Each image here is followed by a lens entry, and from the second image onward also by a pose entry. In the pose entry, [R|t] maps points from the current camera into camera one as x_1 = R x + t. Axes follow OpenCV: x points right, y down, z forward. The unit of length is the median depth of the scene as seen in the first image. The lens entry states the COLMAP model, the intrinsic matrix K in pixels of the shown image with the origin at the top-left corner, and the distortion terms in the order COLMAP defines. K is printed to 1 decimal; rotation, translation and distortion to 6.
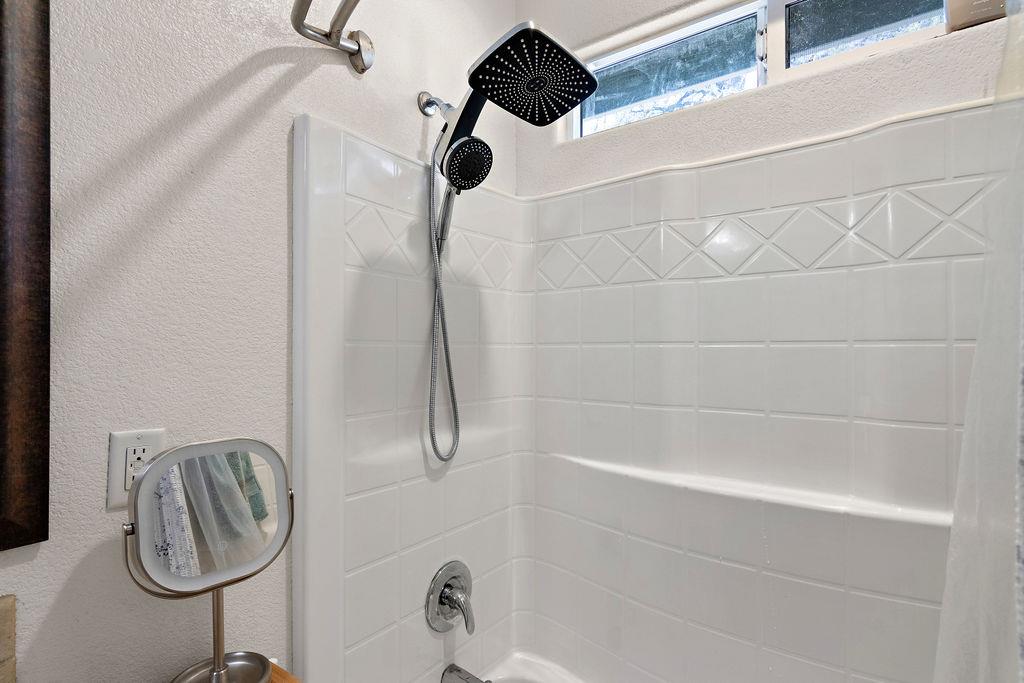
lens RADIAL K [[526.0, 0, 519.1], [0, 526.0, 344.4], [0, 0, 1]] dist [-0.002169, 0.001017]
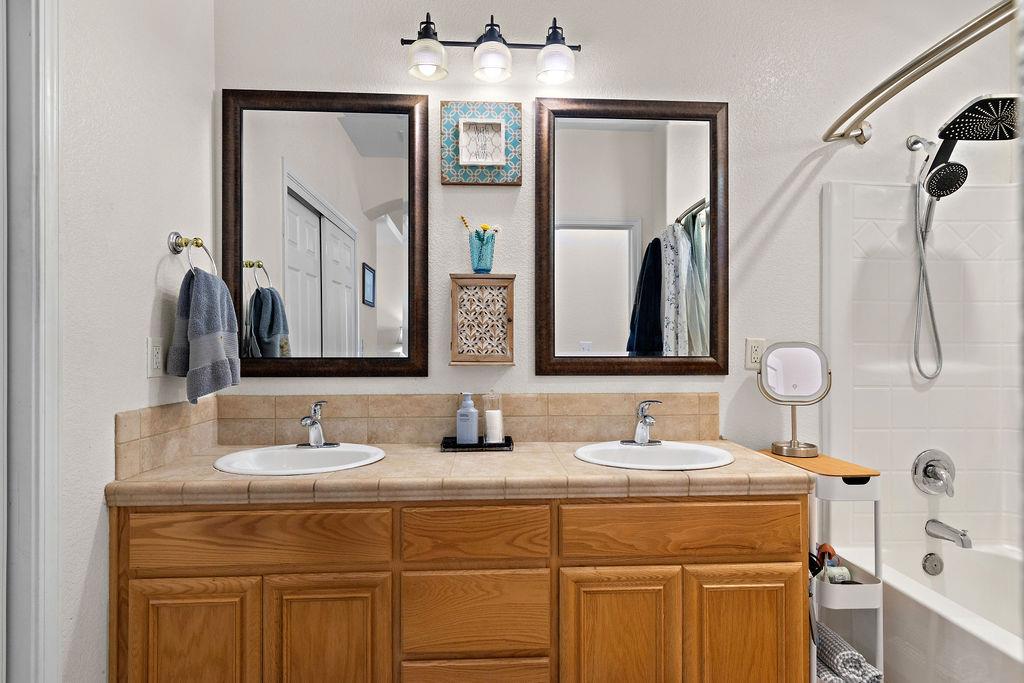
lens RADIAL K [[505.2, 0, 511.4], [0, 505.2, 347.5], [0, 0, 1]] dist [-0.002907, 0.000678]
pose [[0.623767, 0.000211, -0.781610, 0.246818], [0.001807, 0.999997, 0.001712, 0.129258], [0.781608, -0.002480, 0.623765, -0.847630]]
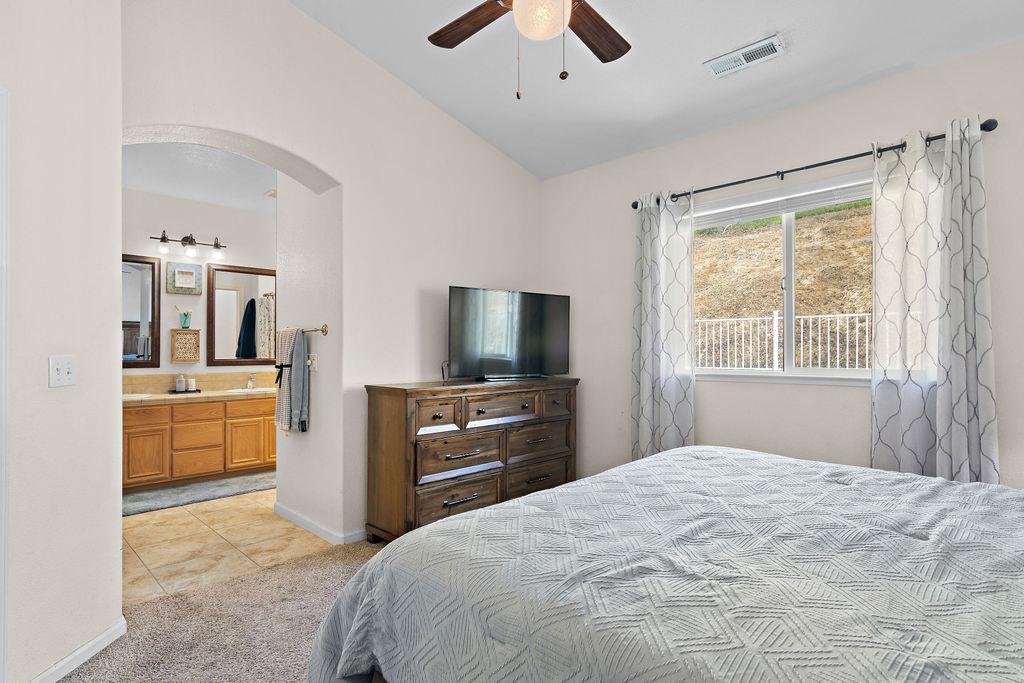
lens RADIAL K [[505.2, 0, 510.5], [0, 505.2, 346.7], [0, 0, 1]] dist [-0.002907, 0.000678]
pose [[0.991383, -0.000023, -0.130993, 2.002116], [-0.000767, 0.999982, -0.005977, 0.081816], [0.130991, 0.006026, 0.991365, -3.462864]]
